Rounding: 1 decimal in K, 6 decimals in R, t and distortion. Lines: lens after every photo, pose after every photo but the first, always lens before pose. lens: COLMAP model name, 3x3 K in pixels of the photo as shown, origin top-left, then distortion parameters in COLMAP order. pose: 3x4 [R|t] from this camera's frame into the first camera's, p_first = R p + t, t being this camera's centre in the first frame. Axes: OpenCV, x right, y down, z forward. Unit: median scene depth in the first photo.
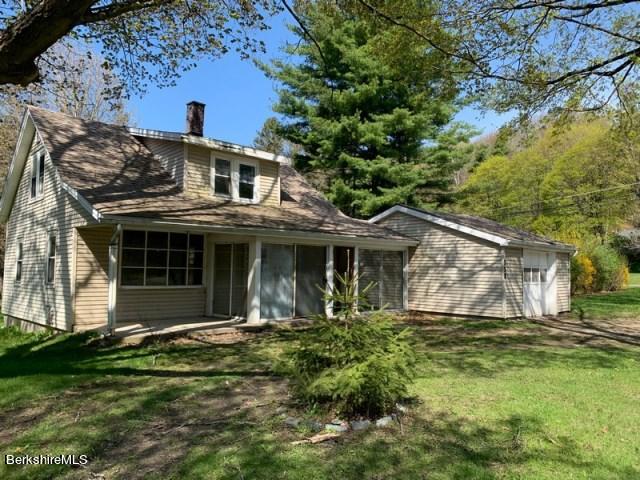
lens RADIAL K [[481.8, 0, 312.3], [0, 481.8, 239.4], [0, 0, 1]] dist [0.048691, -0.100645]
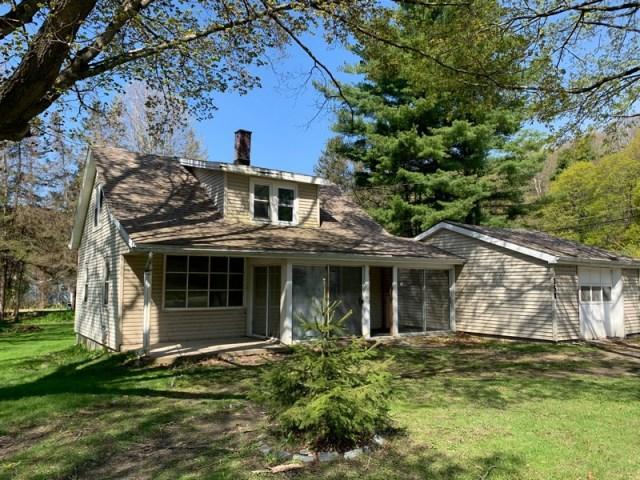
lens RADIAL K [[479.7, 0, 309.4], [0, 479.7, 240.4], [0, 0, 1]] dist [0.067392, -0.123060]
pose [[0.985959, -0.025343, -0.165054, 0.085777], [0.020382, 0.999290, -0.031680, -0.010935], [0.165740, 0.027871, 0.985776, 0.000183]]
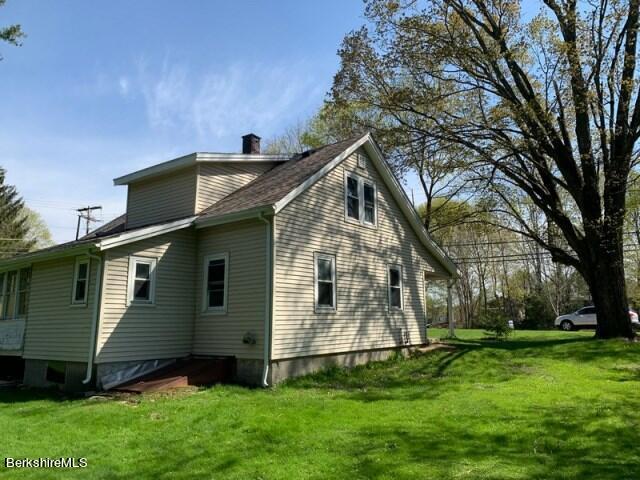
lens RADIAL K [[479.7, 0, 309.4], [0, 479.7, 240.4], [0, 0, 1]] dist [0.067392, -0.123060]
pose [[-0.128719, 0.165850, 0.977714, -1.542746], [-0.053076, 0.983351, -0.173794, 0.128926], [-0.990260, -0.074264, -0.117773, 1.246199]]
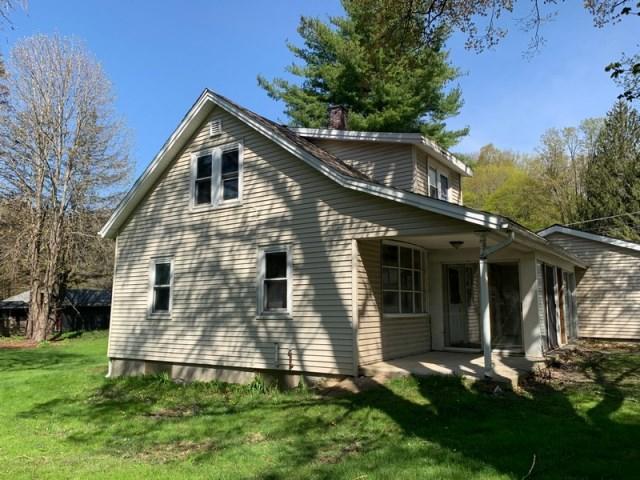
lens RADIAL K [[479.7, 0, 309.4], [0, 479.7, 240.4], [0, 0, 1]] dist [0.067392, -0.123060]
pose [[0.977411, 0.013788, 0.210897, -0.595540], [0.000097, 0.997840, -0.065687, 0.023296], [-0.211347, 0.064223, 0.975299, 0.211648]]
